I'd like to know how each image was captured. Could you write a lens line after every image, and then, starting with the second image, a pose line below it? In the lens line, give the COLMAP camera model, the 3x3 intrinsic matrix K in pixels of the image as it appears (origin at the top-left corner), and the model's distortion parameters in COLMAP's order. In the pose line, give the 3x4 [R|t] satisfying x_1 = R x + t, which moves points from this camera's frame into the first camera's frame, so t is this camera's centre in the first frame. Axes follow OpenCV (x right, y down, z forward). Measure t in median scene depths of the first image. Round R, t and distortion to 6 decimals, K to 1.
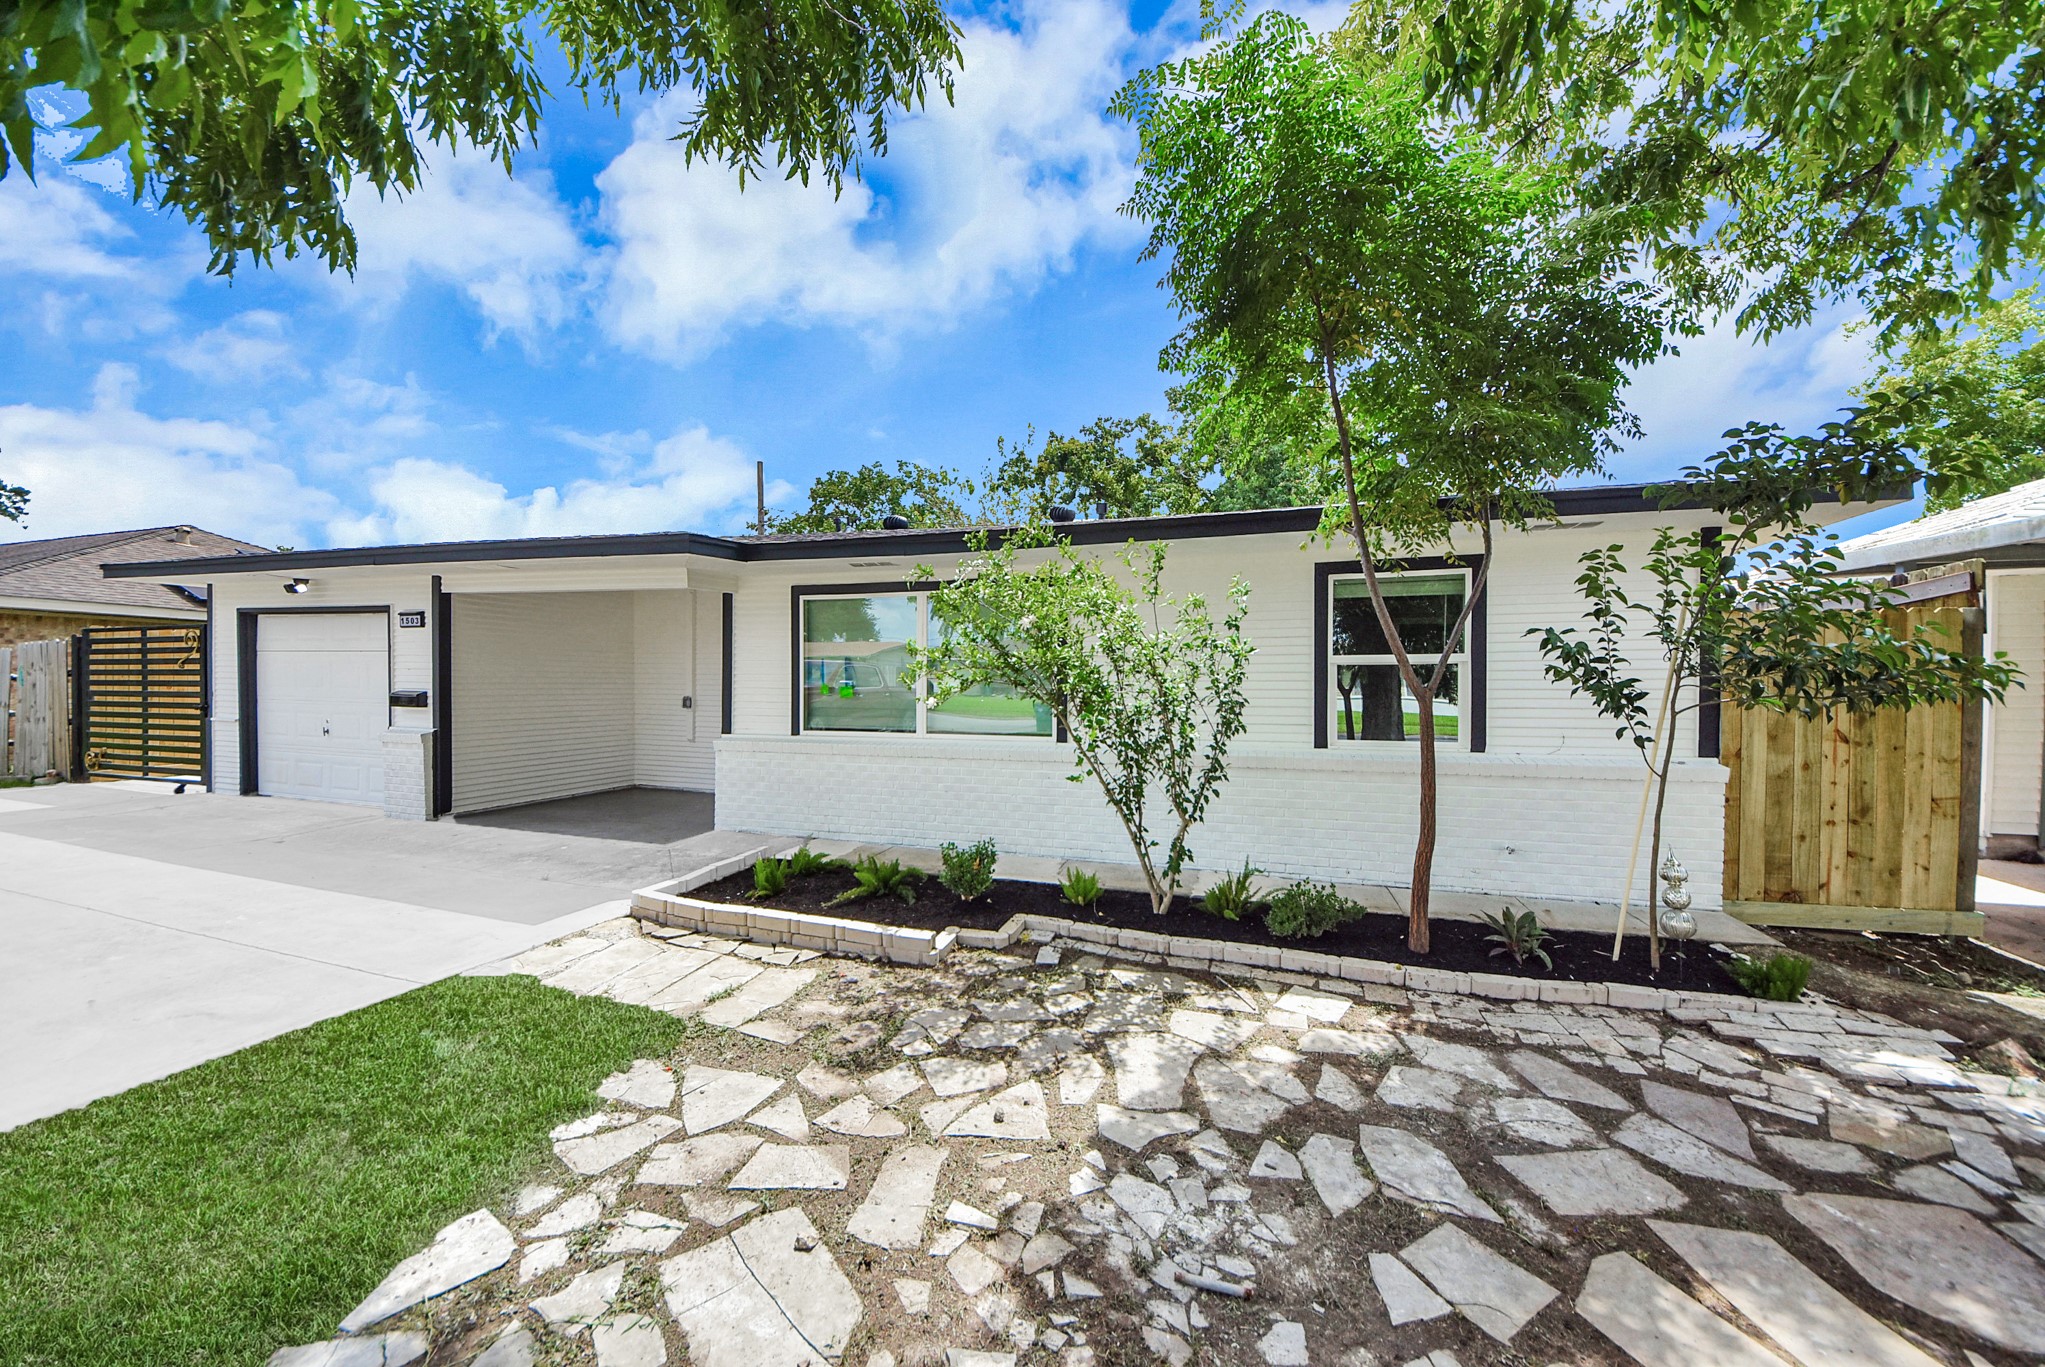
lens RADIAL K [[718.6, 0, 1022.5], [0, 718.6, 683.5], [0, 0, 1]] dist [0.030055, -0.019555]
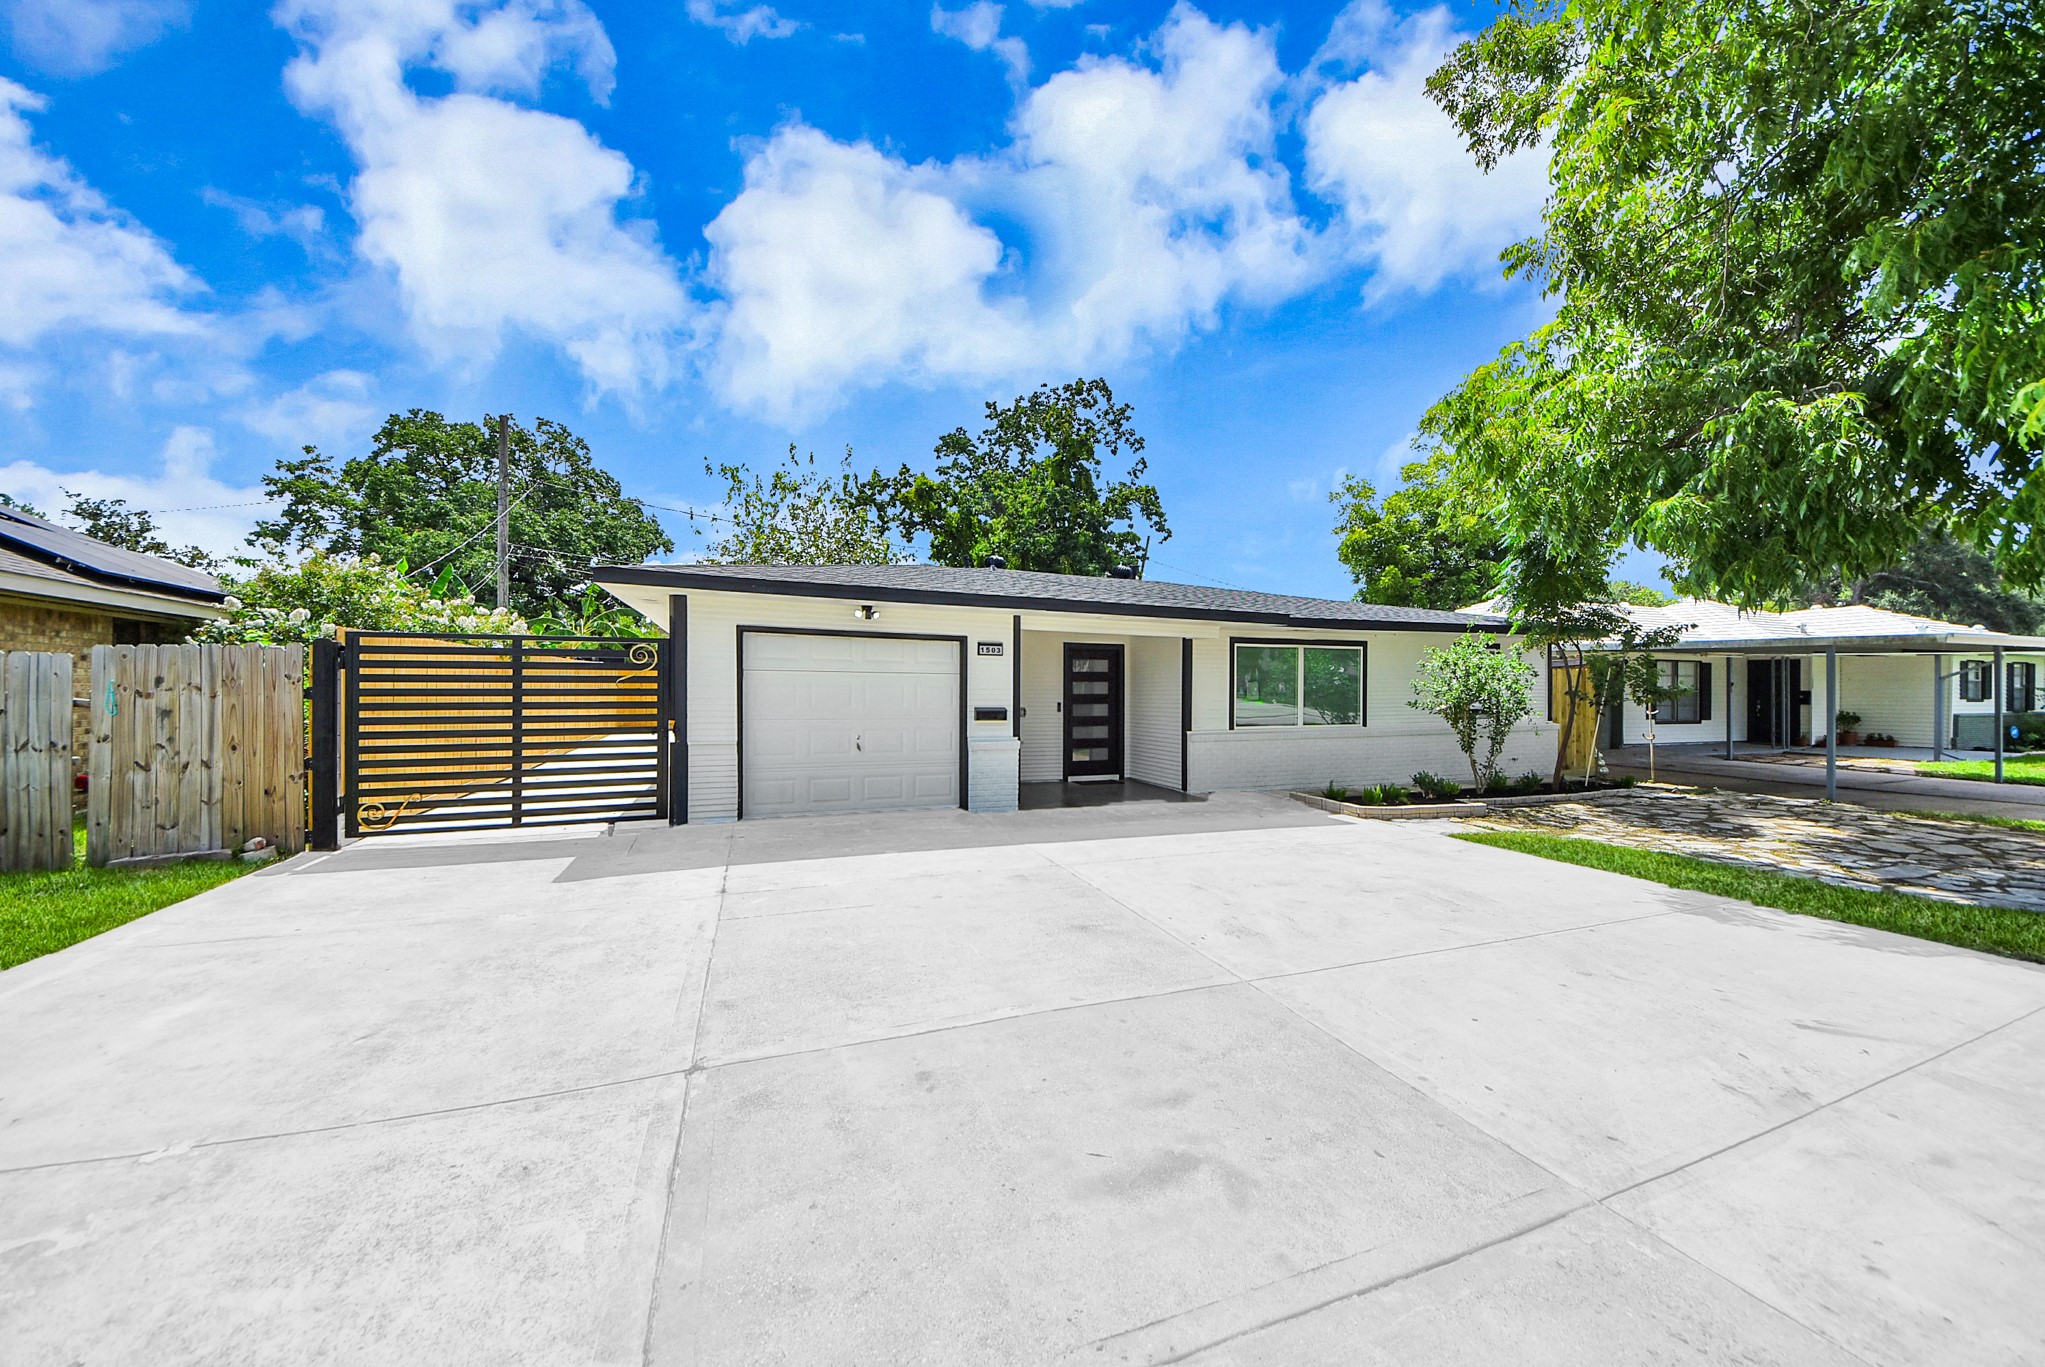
lens RADIAL K [[731.8, 0, 1024.8], [0, 731.8, 674.1], [0, 0, 1]] dist [0.013748, -0.013660]
pose [[0.788962, 0.005976, 0.614412, -2.493105], [0.002077, 0.999921, -0.012392, -0.049789], [-0.614438, 0.011053, 0.788888, -0.003932]]
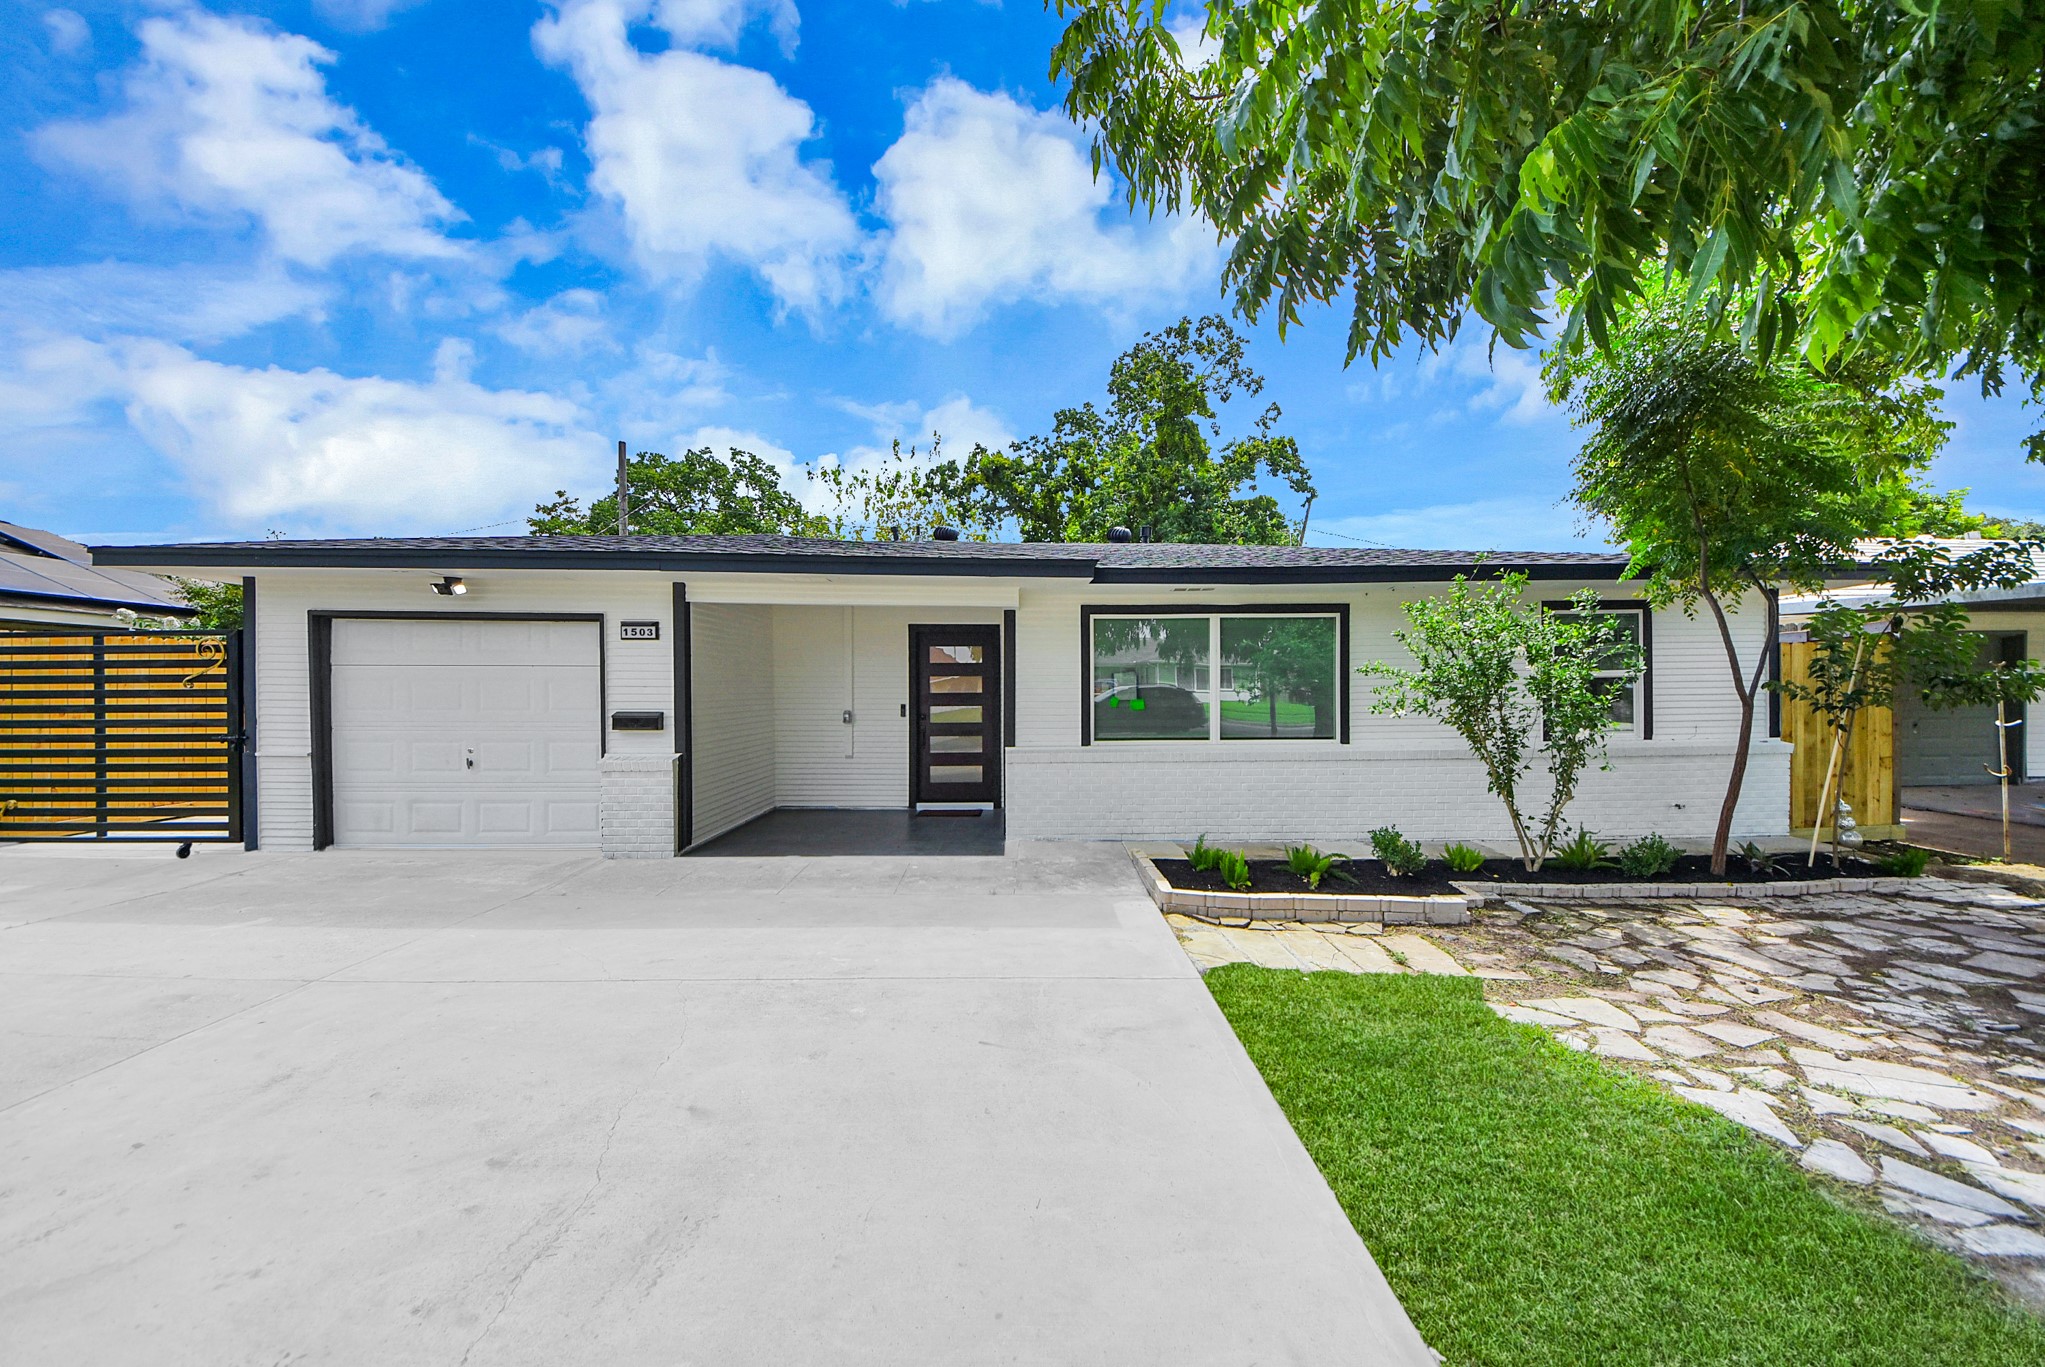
lens RADIAL K [[731.8, 0, 1024.8], [0, 731.8, 674.1], [0, 0, 1]] dist [0.013748, -0.013660]
pose [[0.950209, -0.005795, 0.311561, -1.086056], [0.011250, 0.999813, -0.015715, -0.026503], [-0.311412, 0.018438, 0.950096, 0.017941]]
